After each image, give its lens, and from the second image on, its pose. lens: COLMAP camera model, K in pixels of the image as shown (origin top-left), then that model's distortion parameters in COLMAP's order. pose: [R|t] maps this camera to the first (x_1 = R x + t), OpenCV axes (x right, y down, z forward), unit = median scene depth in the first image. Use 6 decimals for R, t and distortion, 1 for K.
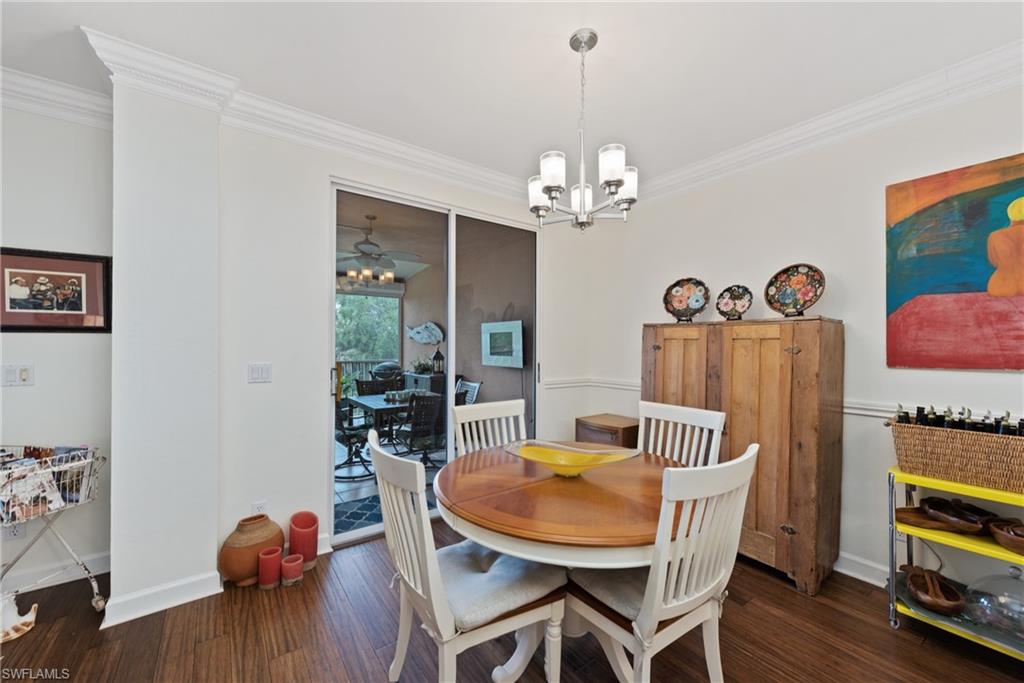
lens RADIAL K [[400.3, 0, 509.0], [0, 400.3, 346.4], [0, 0, 1]] dist [0.000410, -0.000048]
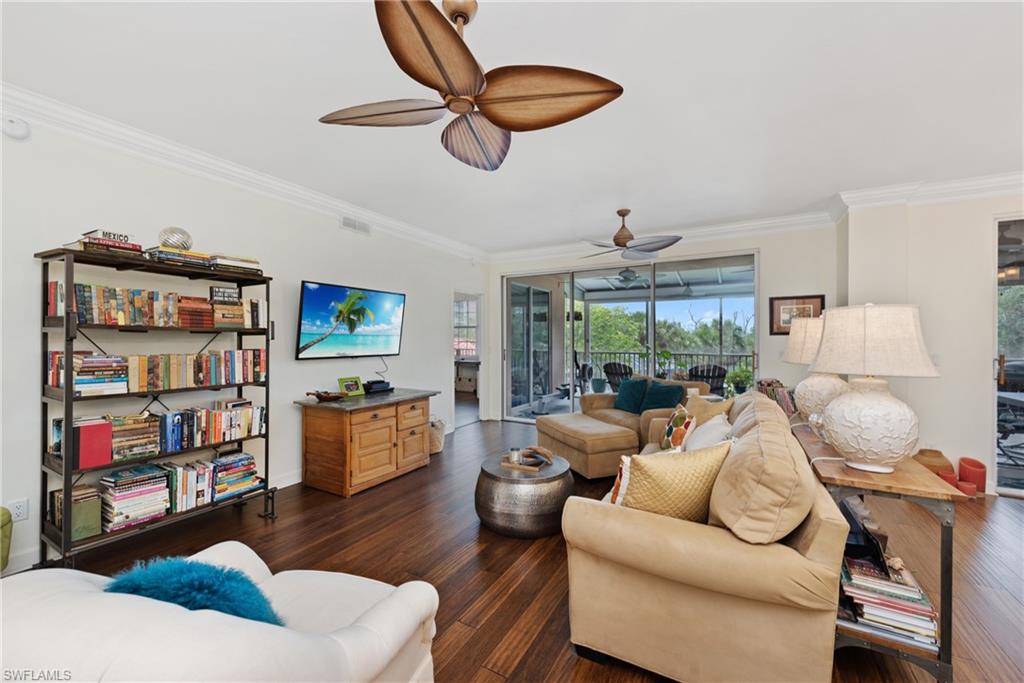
lens RADIAL K [[400.3, 0, 509.9], [0, 400.3, 339.9], [0, 0, 1]] dist [0.000410, -0.000048]
pose [[0.395468, -0.011100, -0.918413, 0.153018], [-0.000729, 0.999923, -0.012399, 0.015258], [0.918479, 0.005573, 0.395430, -1.097975]]
